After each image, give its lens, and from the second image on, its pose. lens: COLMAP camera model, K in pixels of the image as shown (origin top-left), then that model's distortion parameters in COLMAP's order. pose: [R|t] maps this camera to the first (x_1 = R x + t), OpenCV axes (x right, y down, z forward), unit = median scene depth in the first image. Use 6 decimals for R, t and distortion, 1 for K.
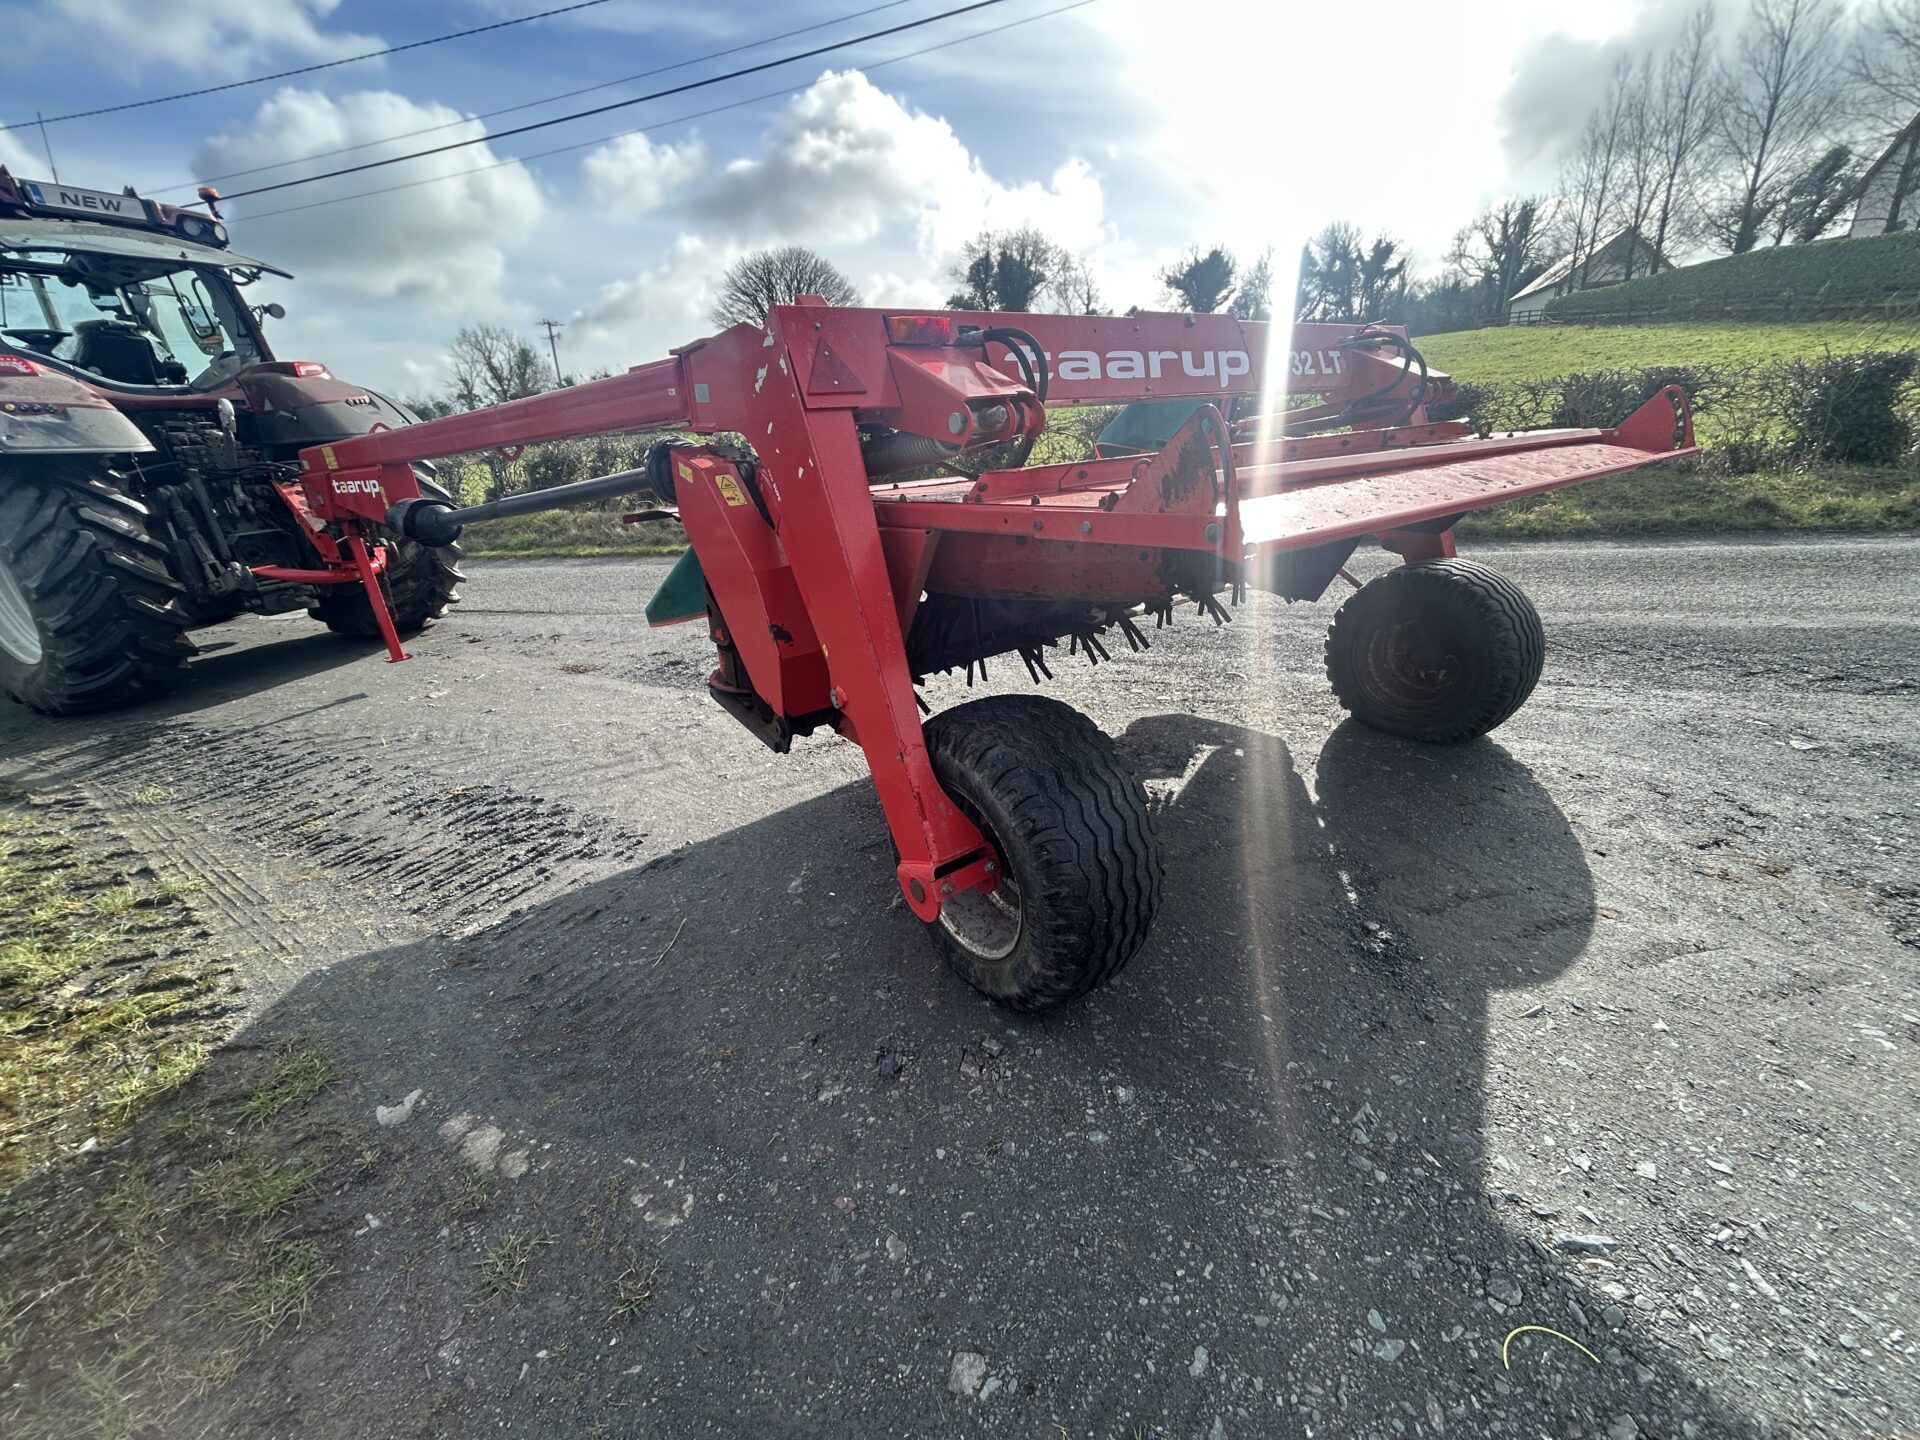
lens RADIAL K [[768.0, 0, 960.0], [0, 768.0, 720.0], [0, 0, 1]] dist [-0.002813, 0.000239]
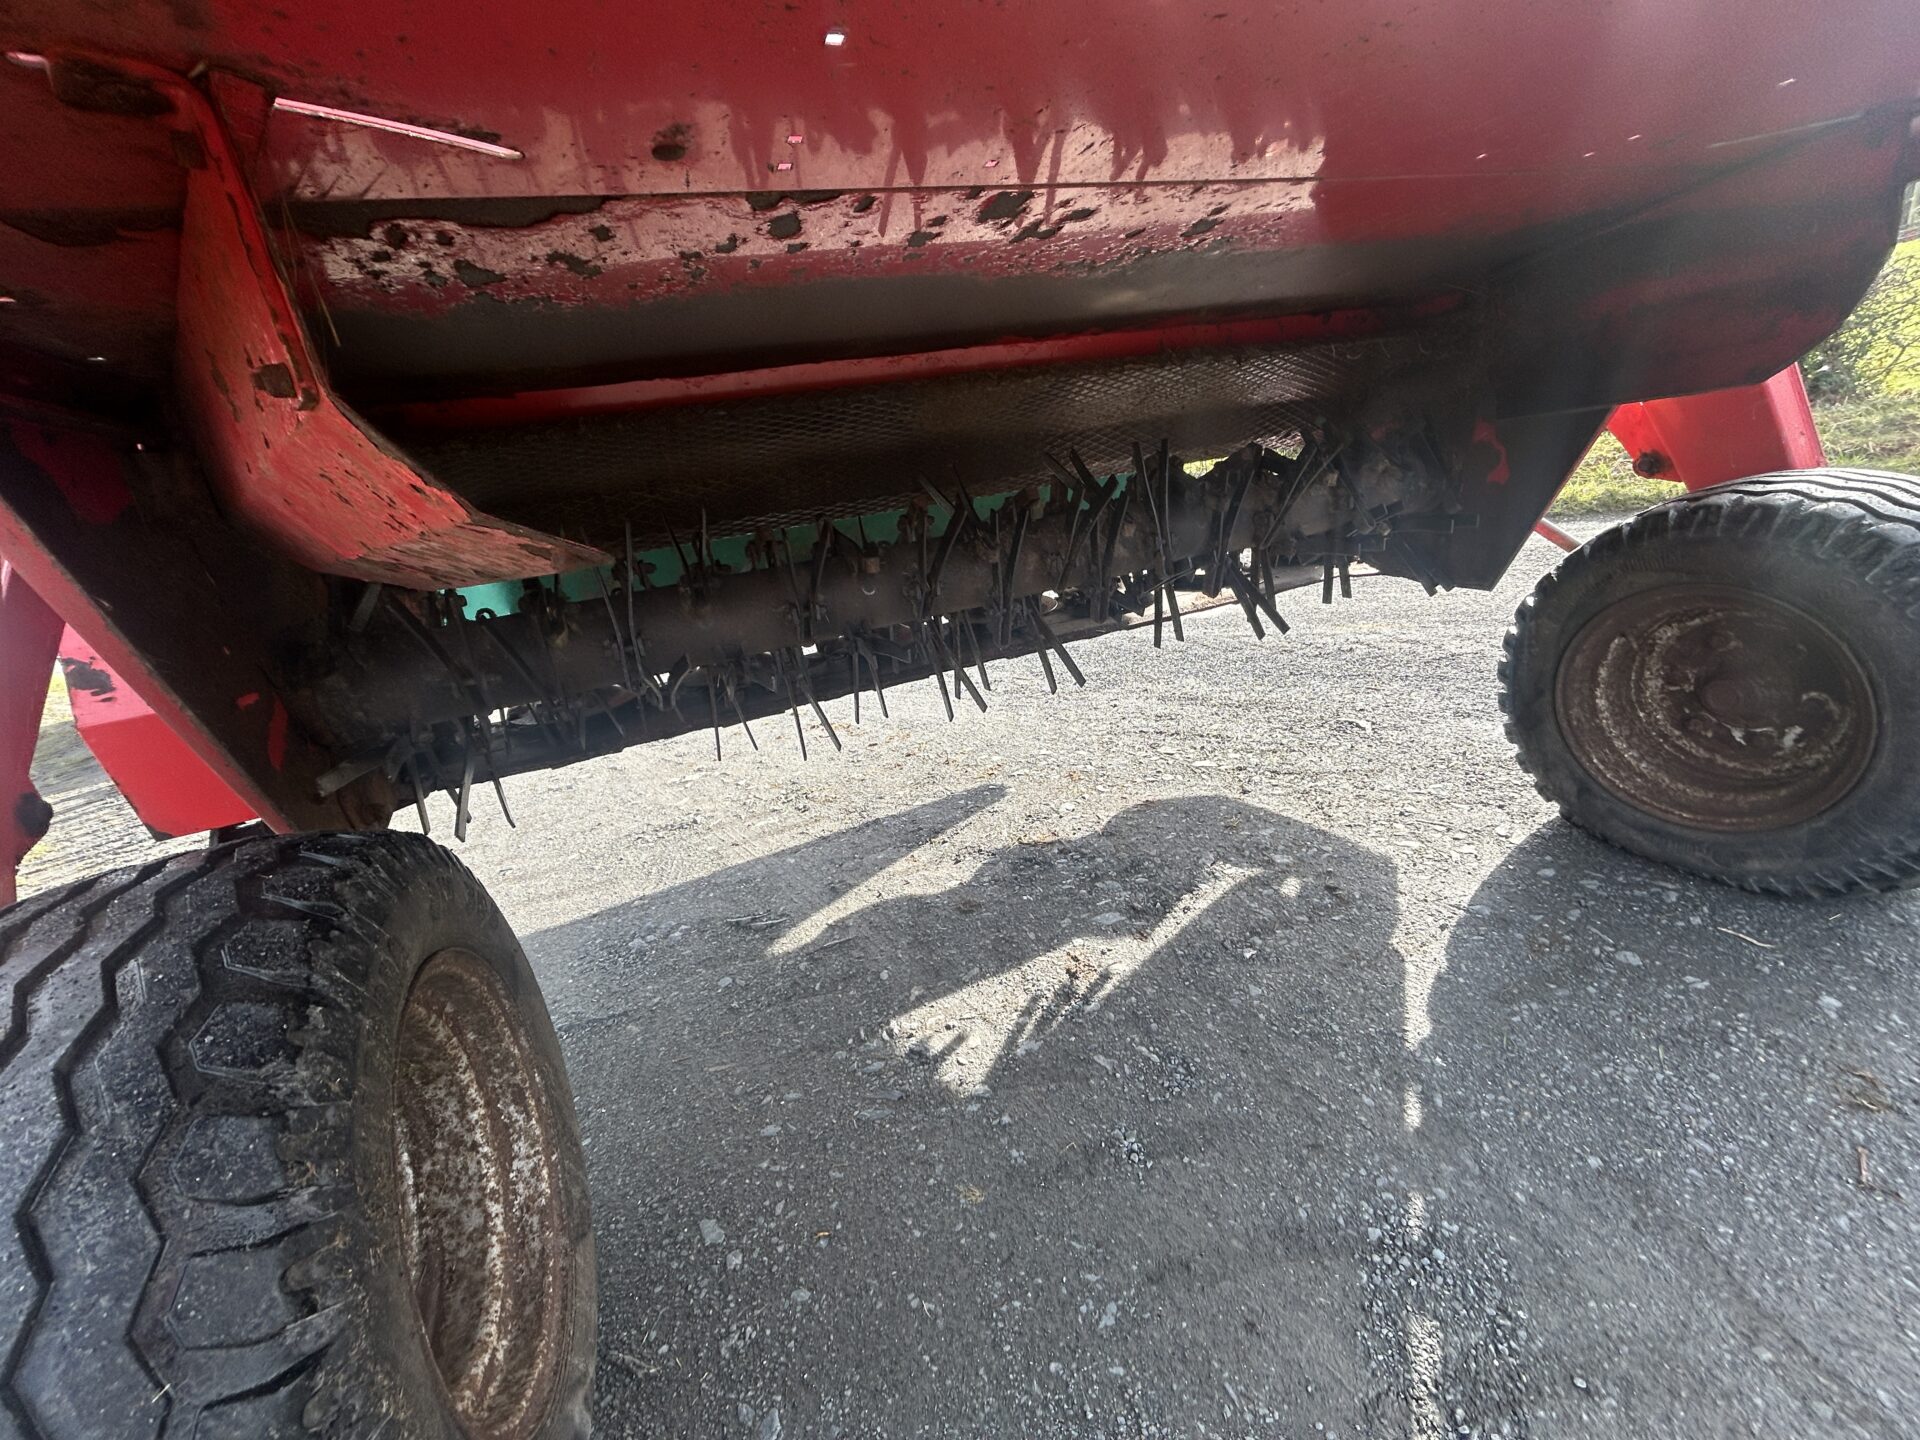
lens RADIAL K [[768.0, 0, 960.0], [0, 768.0, 720.0], [0, 0, 1]] dist [-0.002813, 0.000239]
pose [[0.960849, -0.000851, -0.277071, 0.449186], [-0.009854, 0.999258, -0.037241, -0.072142], [0.276897, 0.038513, 0.960127, 0.681838]]
